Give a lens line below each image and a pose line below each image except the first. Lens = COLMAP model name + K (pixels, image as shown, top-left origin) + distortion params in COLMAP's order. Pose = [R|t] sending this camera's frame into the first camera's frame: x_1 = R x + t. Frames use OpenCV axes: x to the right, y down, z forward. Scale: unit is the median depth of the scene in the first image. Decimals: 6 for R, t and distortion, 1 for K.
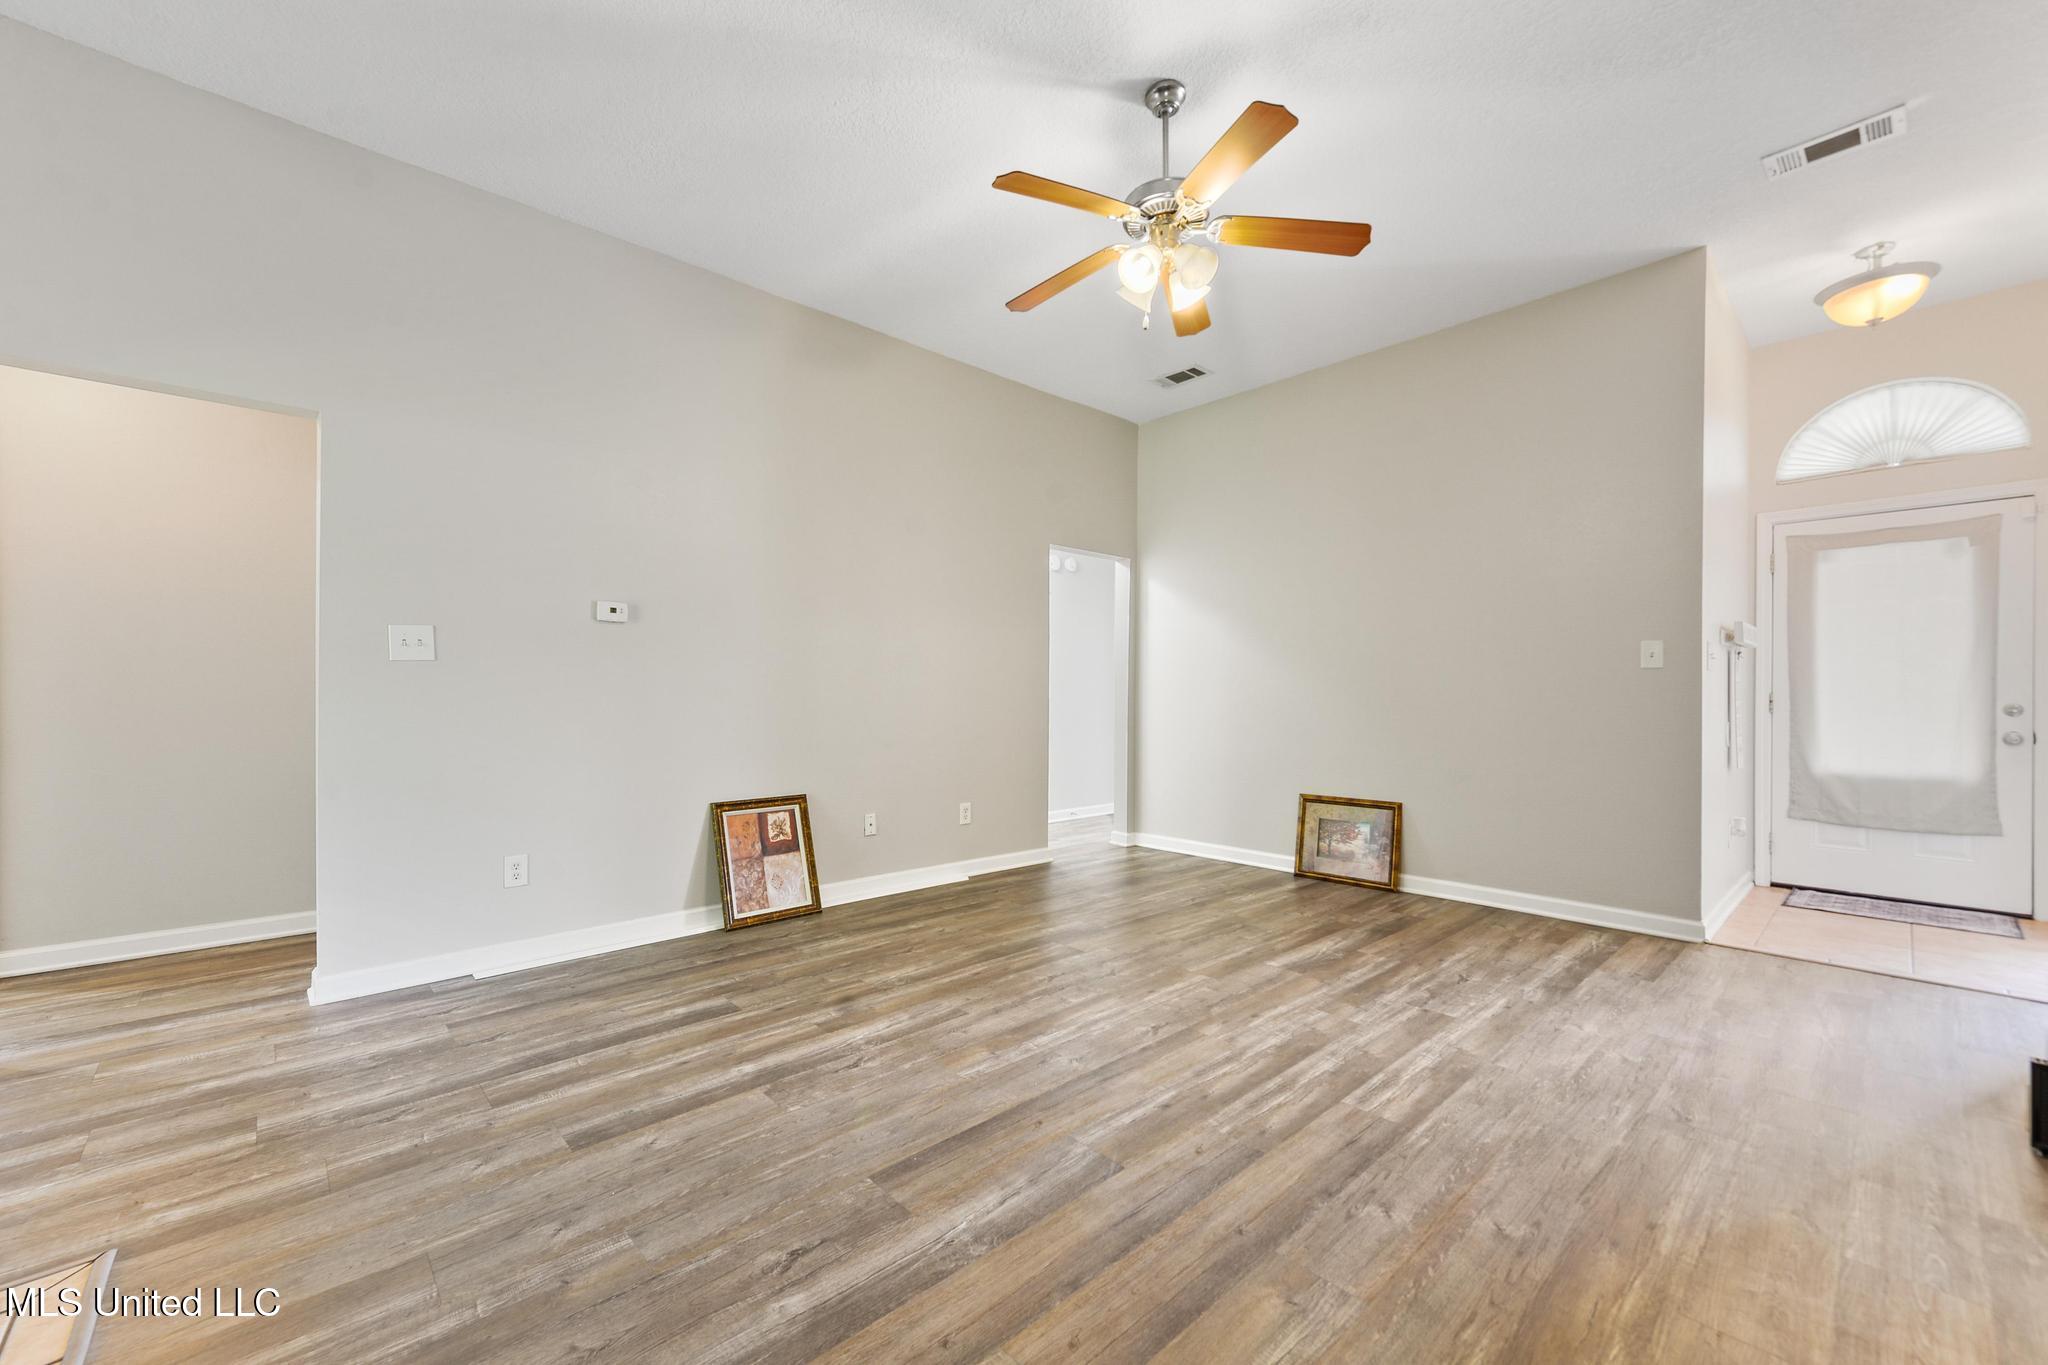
lens RADIAL K [[831.4, 0, 998.9], [0, 831.4, 691.0], [0, 0, 1]] dist [0.010093, -0.000098]
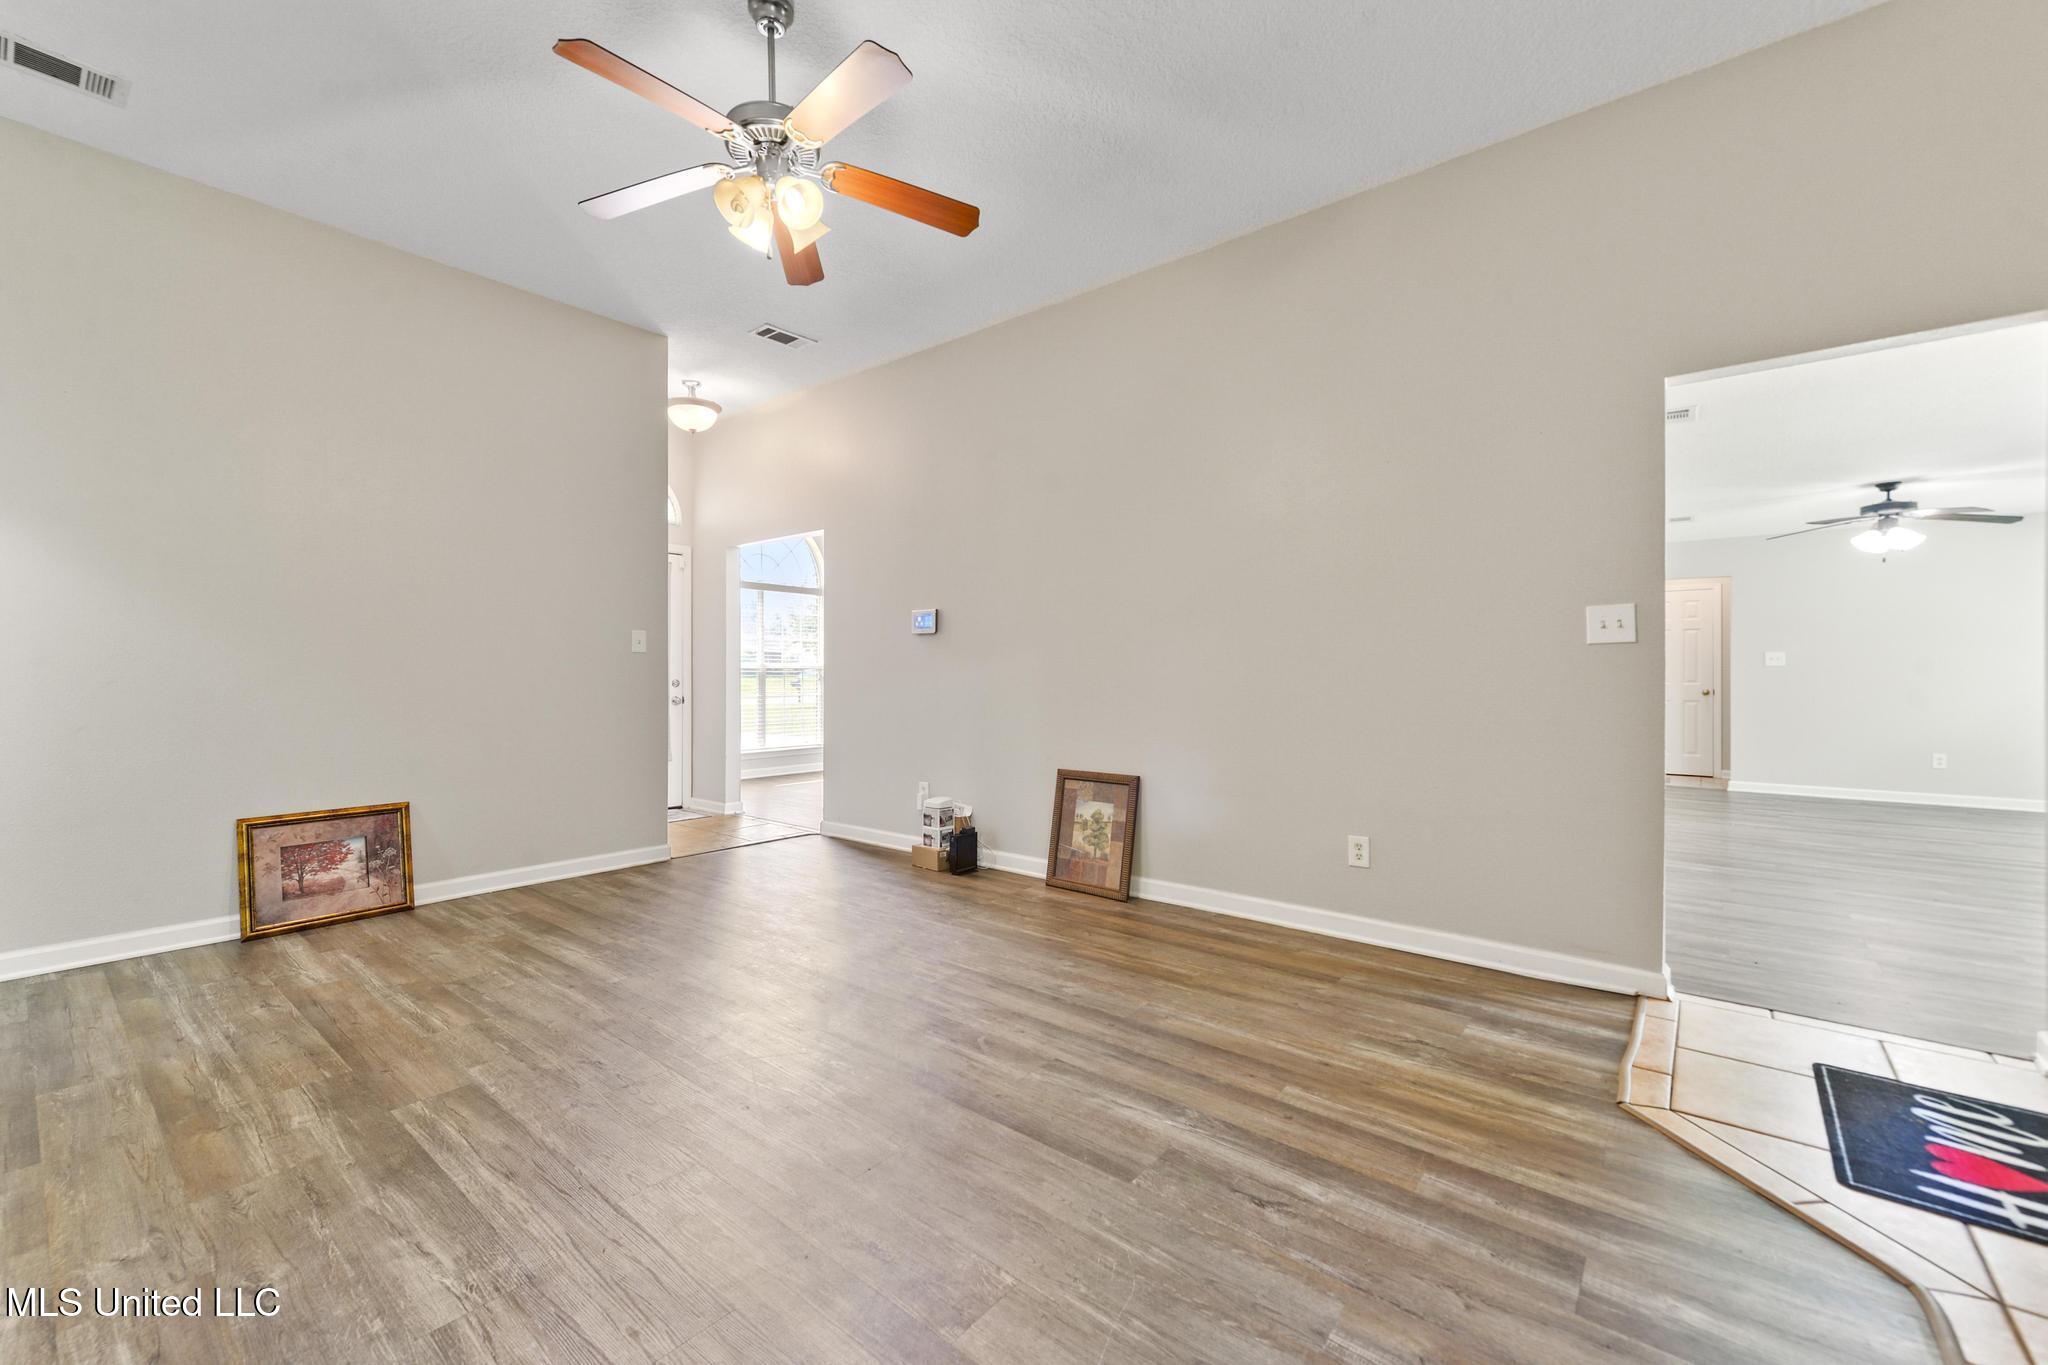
lens RADIAL K [[831.4, 0, 1012.1], [0, 831.4, 676.1], [0, 0, 1]] dist [0.010093, -0.000098]
pose [[-0.158048, -0.003035, 0.987427, -0.735251], [-0.006341, 0.999978, 0.002059, 0.003072], [-0.987411, -0.005935, -0.158064, 0.881296]]
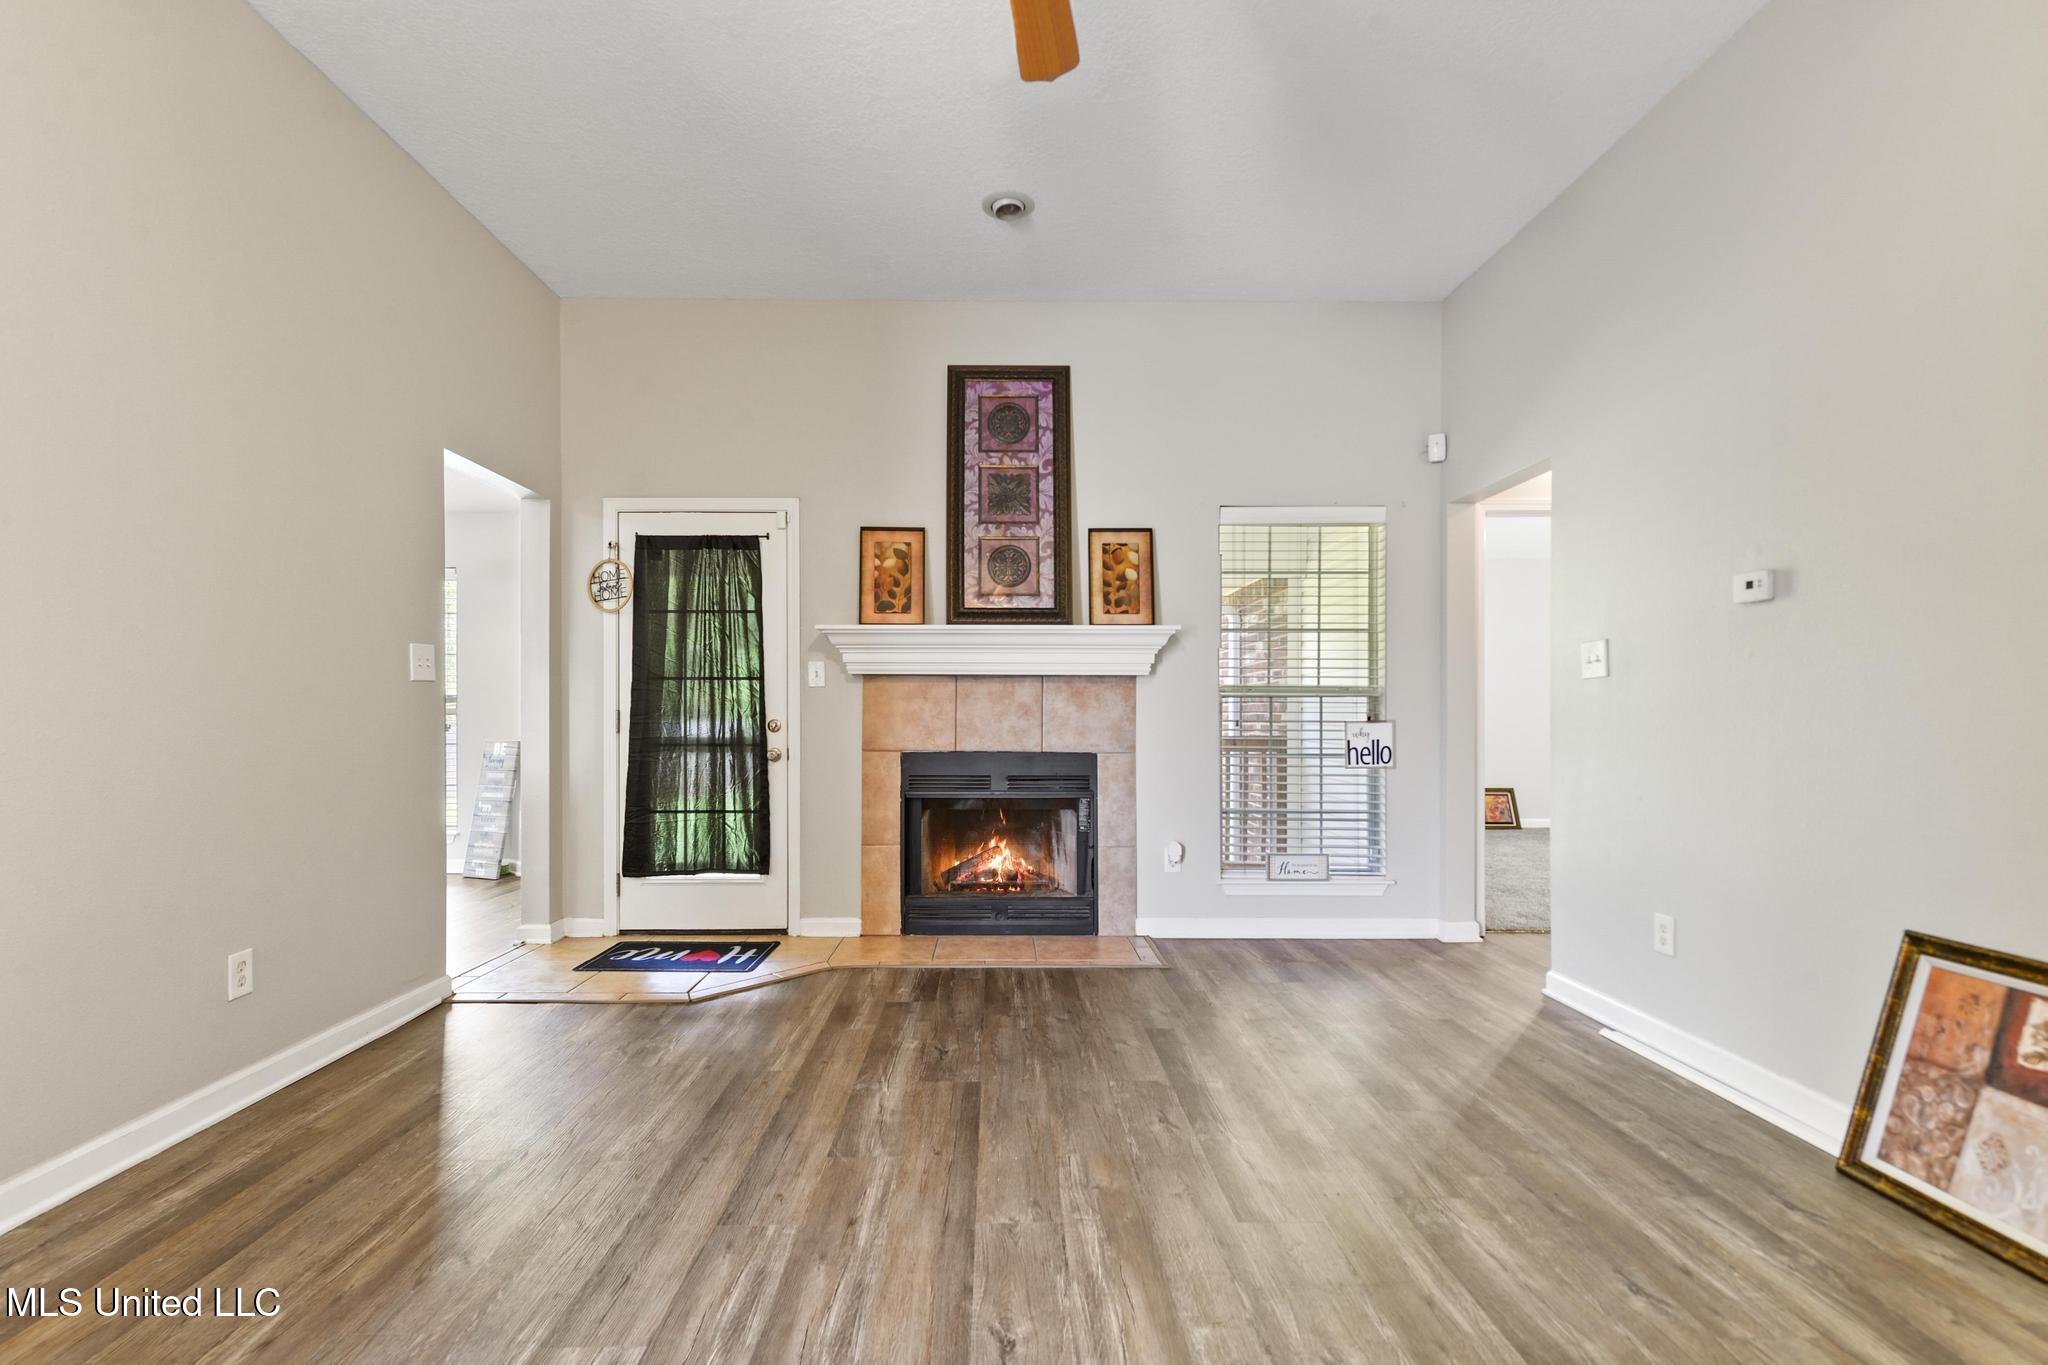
lens RADIAL K [[912.3, 0, 995.0], [0, 912.3, 717.0], [0, 0, 1]] dist [0.005278, 0.000237]
pose [[-0.667648, 0.000403, -0.744477, 0.610866], [0.001015, 0.999999, -0.000369, 0.008426], [0.744476, -0.001002, -0.667648, 1.352606]]
